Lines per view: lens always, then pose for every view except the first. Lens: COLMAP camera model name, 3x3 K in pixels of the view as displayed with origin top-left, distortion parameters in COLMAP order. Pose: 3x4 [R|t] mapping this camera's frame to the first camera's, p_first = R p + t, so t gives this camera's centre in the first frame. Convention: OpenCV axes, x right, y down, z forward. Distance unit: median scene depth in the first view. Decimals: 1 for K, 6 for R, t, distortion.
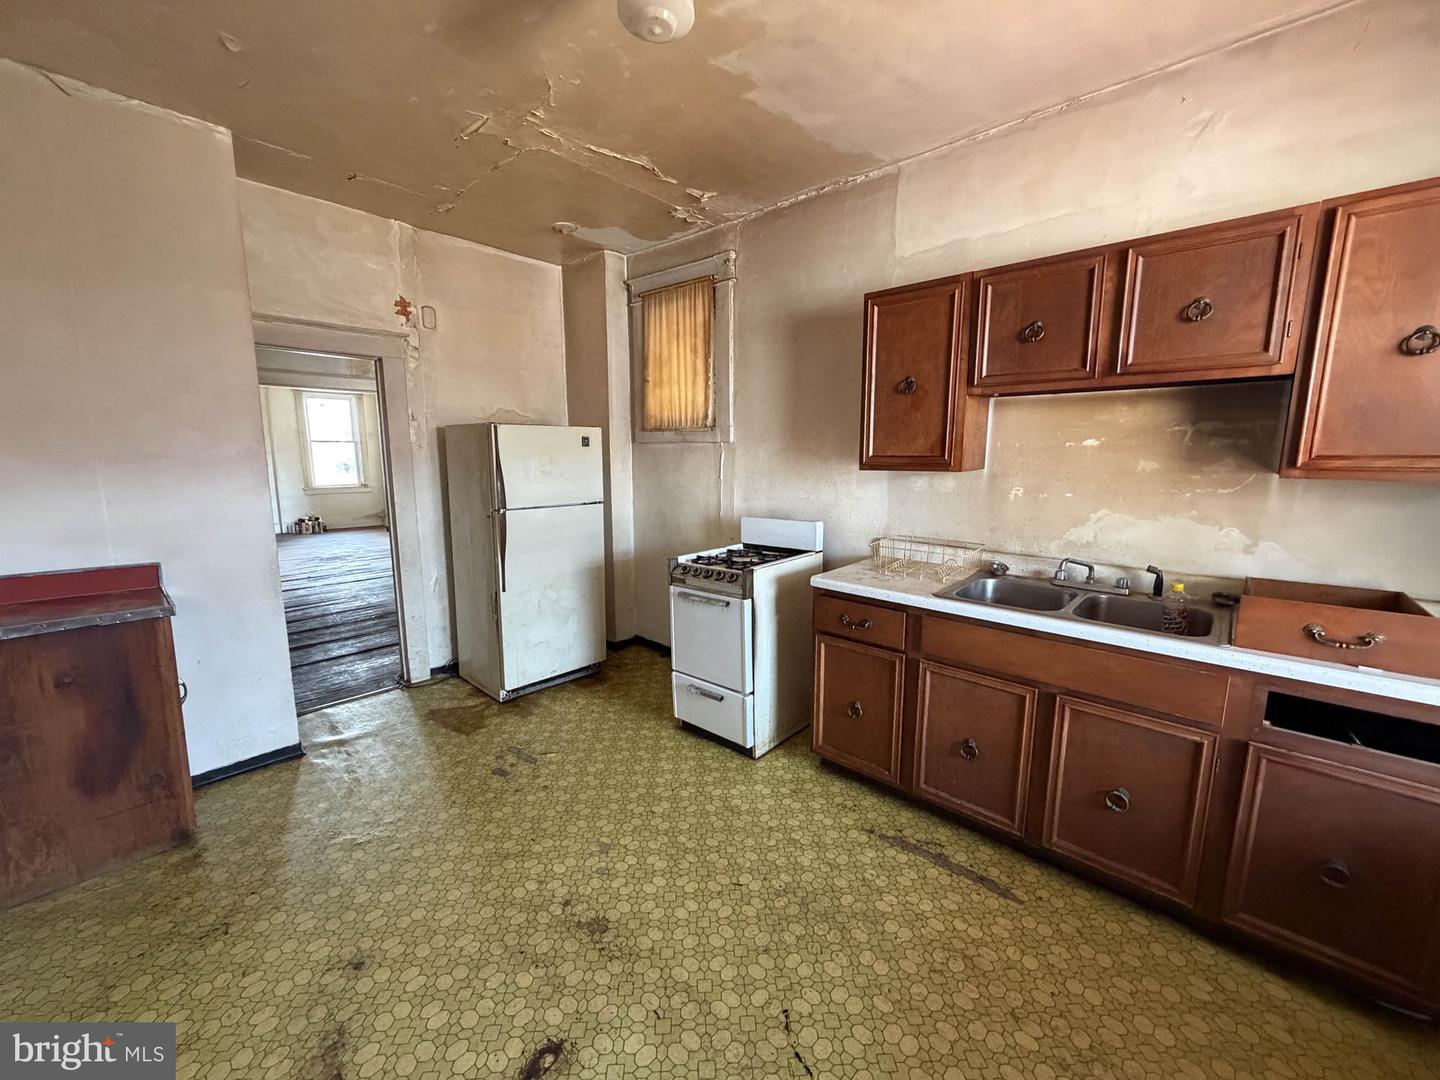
lens RADIAL K [[572.5, 0, 715.5], [0, 572.5, 540.5], [0, 0, 1]] dist [0.001177, -0.000084]
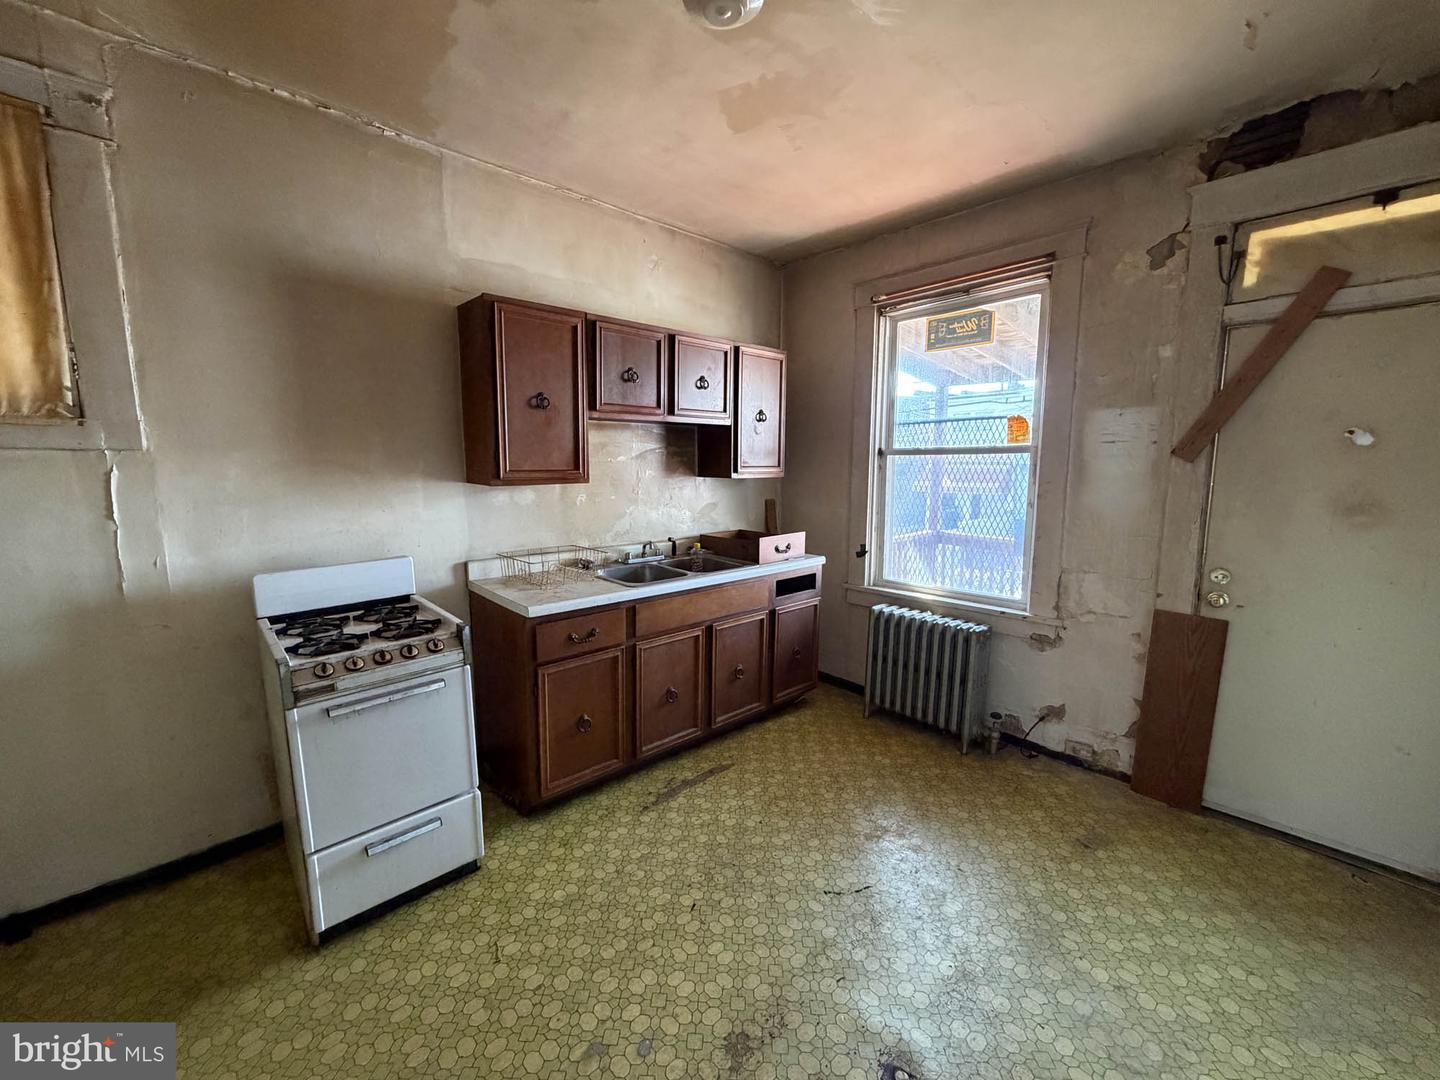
lens RADIAL K [[572.5, 0, 715.5], [0, 572.5, 540.5], [0, 0, 1]] dist [0.001177, -0.000084]
pose [[0.093994, -0.135038, 0.986372, -0.743890], [0.155150, 0.980640, 0.119469, -0.110969], [-0.983409, 0.141806, 0.113126, 0.676925]]
